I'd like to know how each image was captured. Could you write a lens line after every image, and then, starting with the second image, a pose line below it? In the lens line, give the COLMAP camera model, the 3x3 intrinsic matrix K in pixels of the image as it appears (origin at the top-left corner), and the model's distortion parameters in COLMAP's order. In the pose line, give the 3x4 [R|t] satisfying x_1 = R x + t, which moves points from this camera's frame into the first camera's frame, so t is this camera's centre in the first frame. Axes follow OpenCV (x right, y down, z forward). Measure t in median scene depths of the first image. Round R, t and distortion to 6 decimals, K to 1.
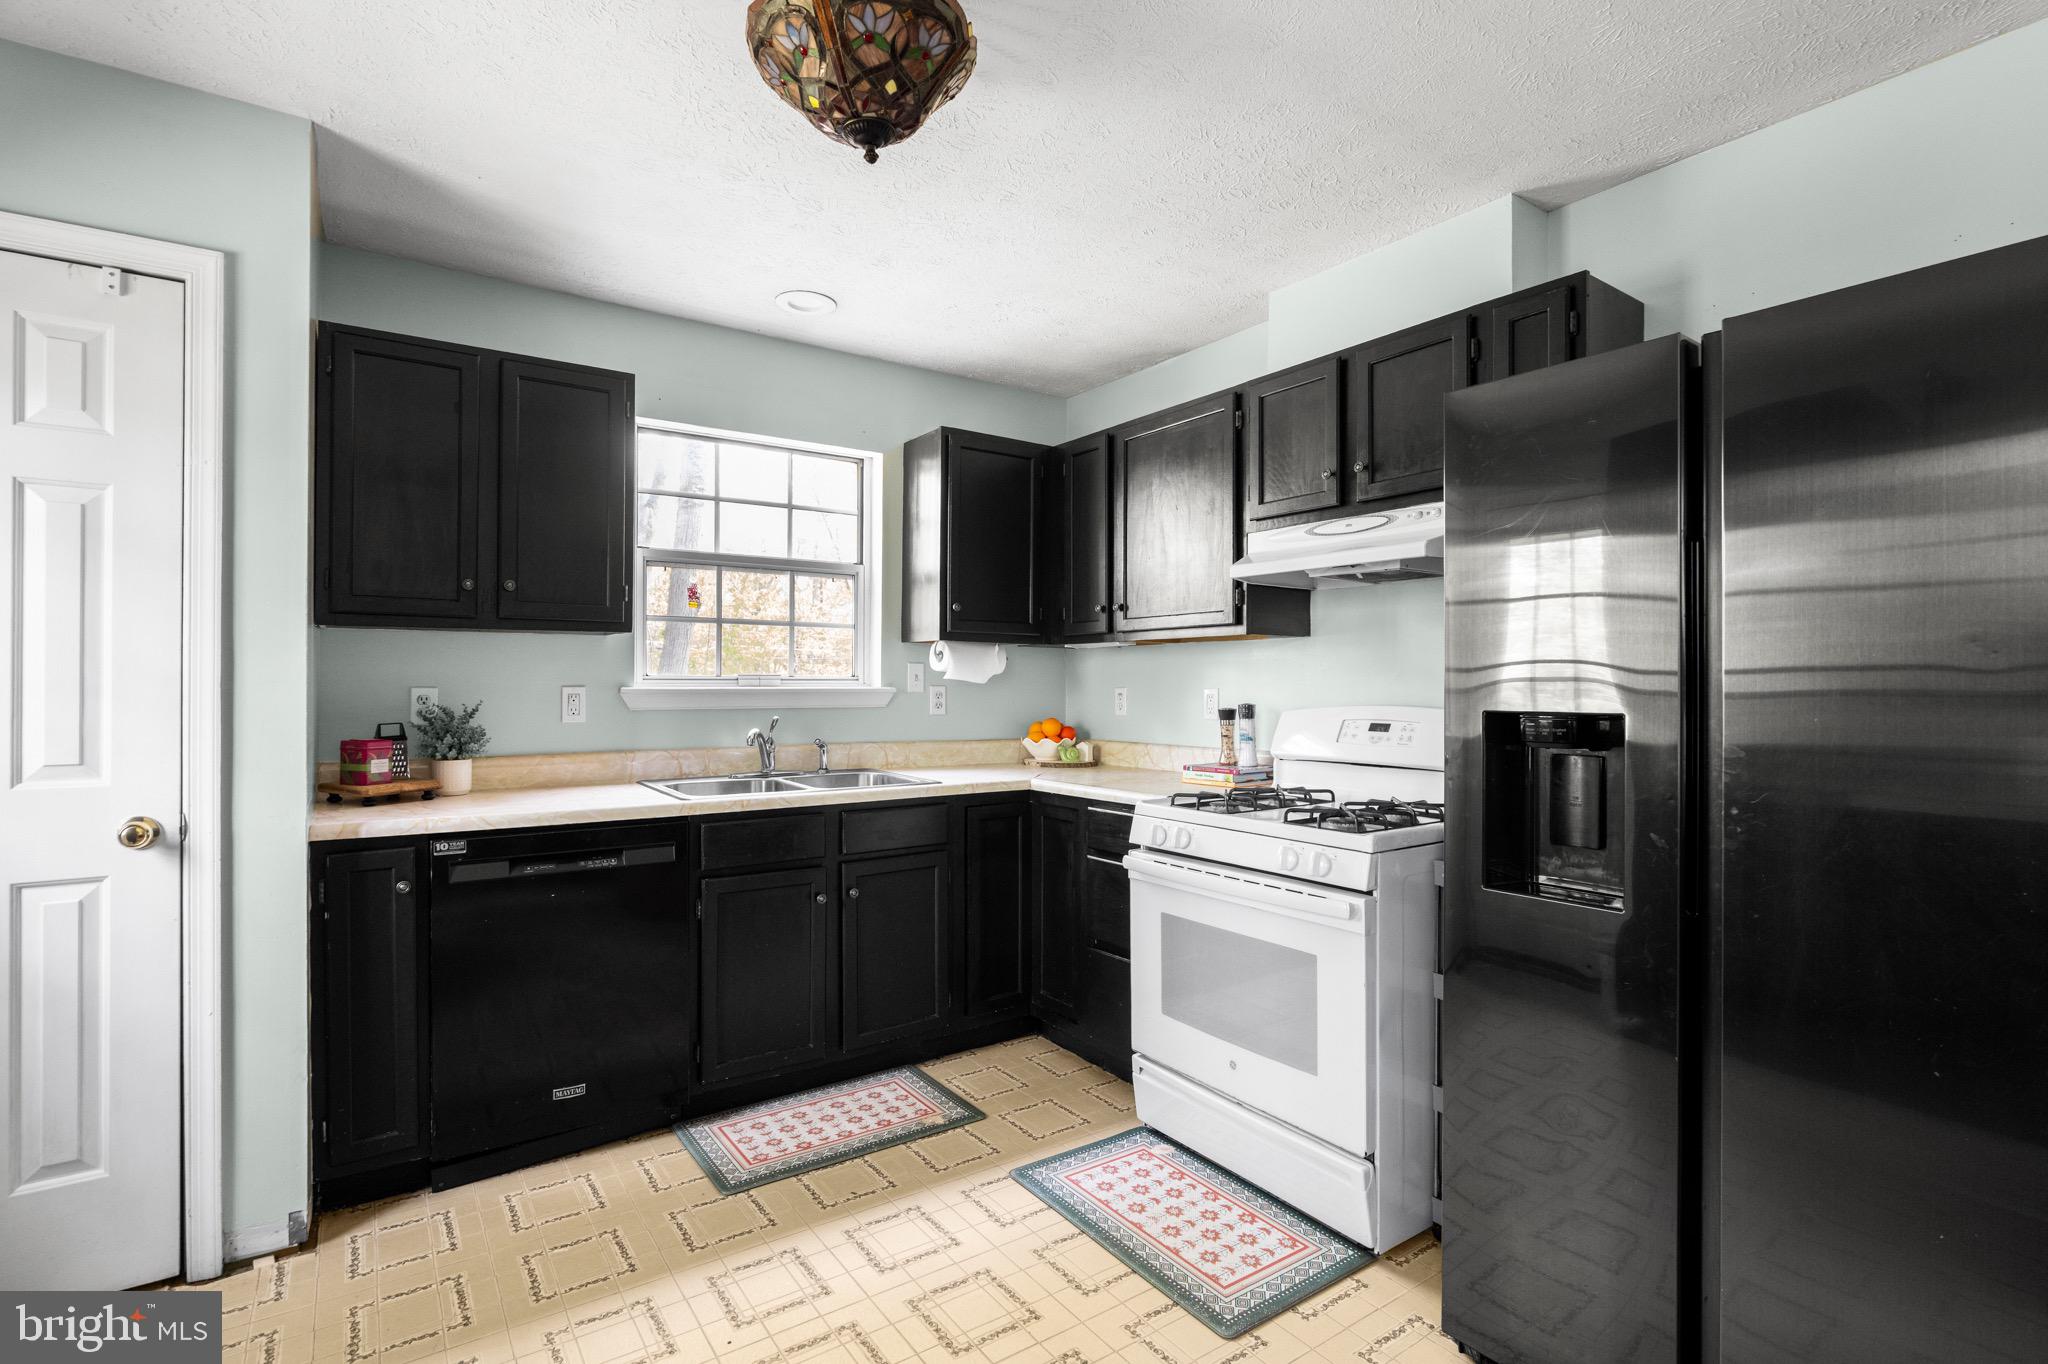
lens RADIAL K [[978.5, 0, 1024.0], [0, 978.5, 682.0], [0, 0, 1]] dist [-0.000696, 0.005269]
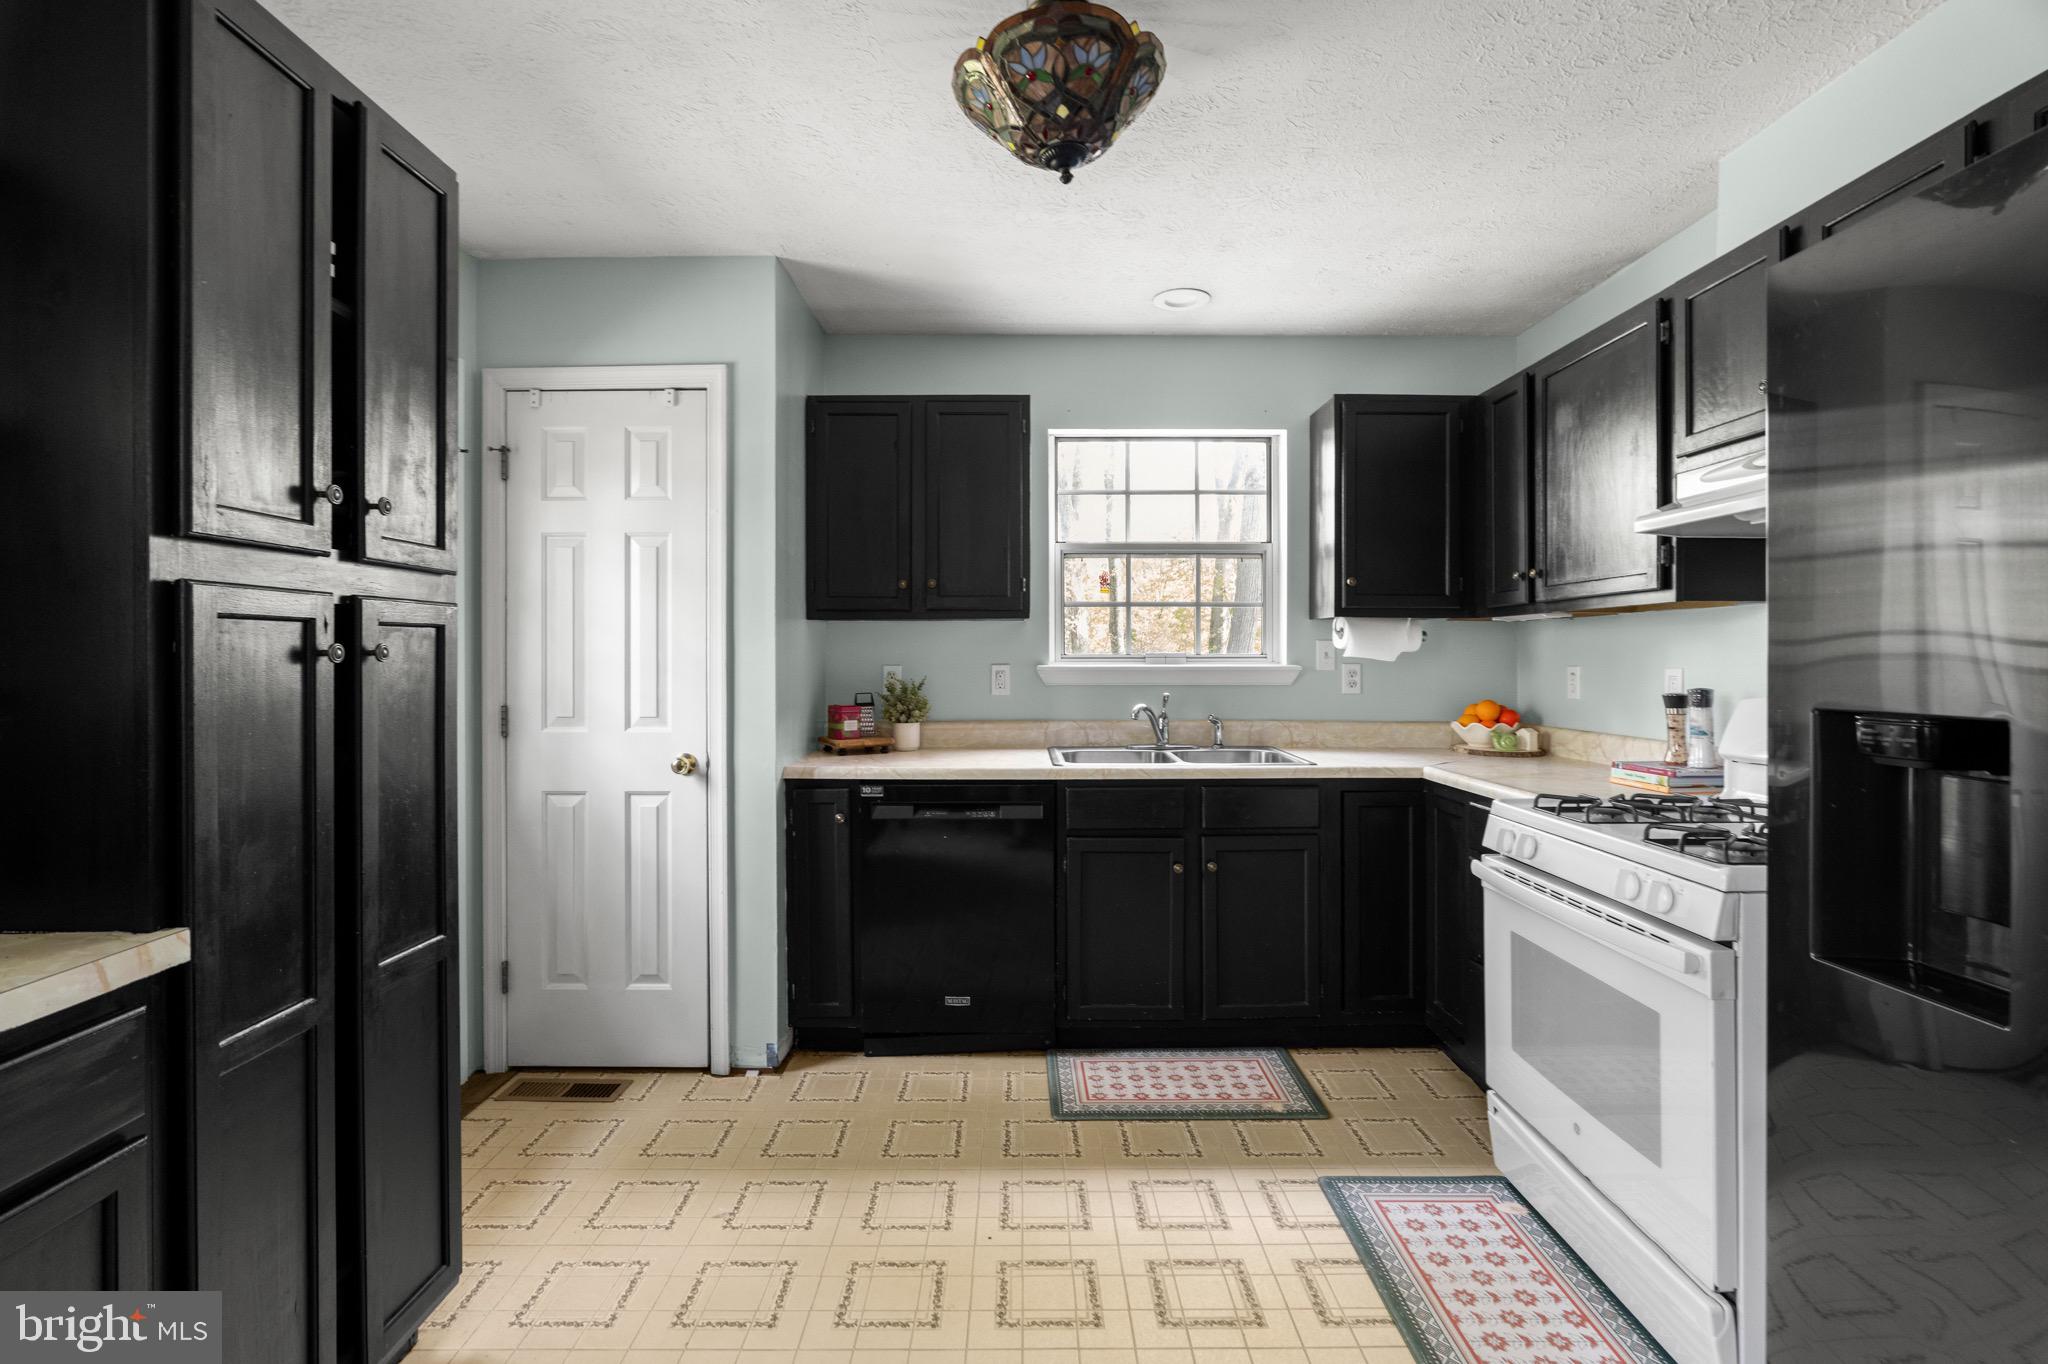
lens RADIAL K [[959.4, 0, 1026.3], [0, 959.4, 657.4], [0, 0, 1]] dist [-0.000825, 0.008541]
pose [[0.826761, -0.001572, -0.562552, 0.254366], [0.003284, 0.999993, 0.002032, -0.007288], [0.562544, -0.003528, 0.826760, 0.064183]]
